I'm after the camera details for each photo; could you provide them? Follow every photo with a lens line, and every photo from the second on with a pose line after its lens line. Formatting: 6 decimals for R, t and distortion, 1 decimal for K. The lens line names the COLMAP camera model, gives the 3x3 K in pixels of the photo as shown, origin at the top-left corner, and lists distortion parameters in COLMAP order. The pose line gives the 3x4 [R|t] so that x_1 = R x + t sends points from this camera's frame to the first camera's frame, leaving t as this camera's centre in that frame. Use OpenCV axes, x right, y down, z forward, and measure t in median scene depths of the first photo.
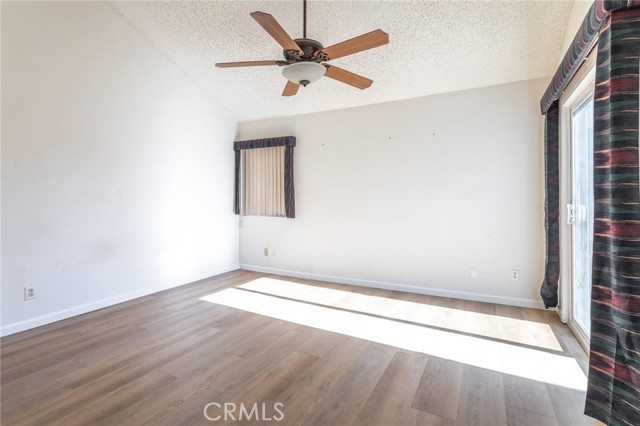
lens RADIAL K [[313.1, 0, 311.5], [0, 313.1, 199.4], [0, 0, 1]] dist [-0.001576, 0.000024]
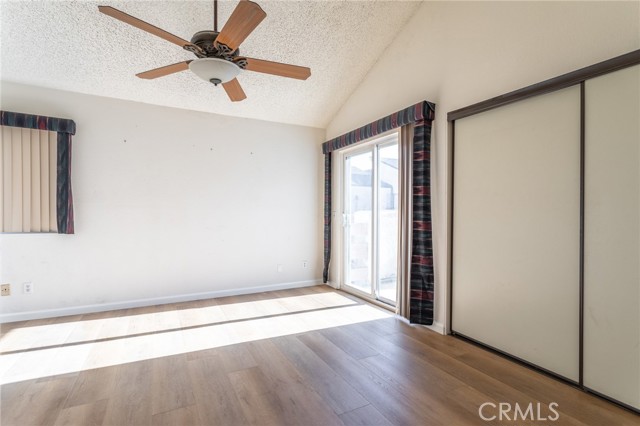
lens RADIAL K [[301.9, 0, 319.8], [0, 301.9, 211.1], [0, 0, 1]] dist [0.001936, 0.000541]
pose [[0.567365, 0.005000, 0.823451, -0.534964], [-0.009000, 0.999959, 0.000129, 0.002485], [-0.823417, -0.007484, 0.567387, 0.229377]]
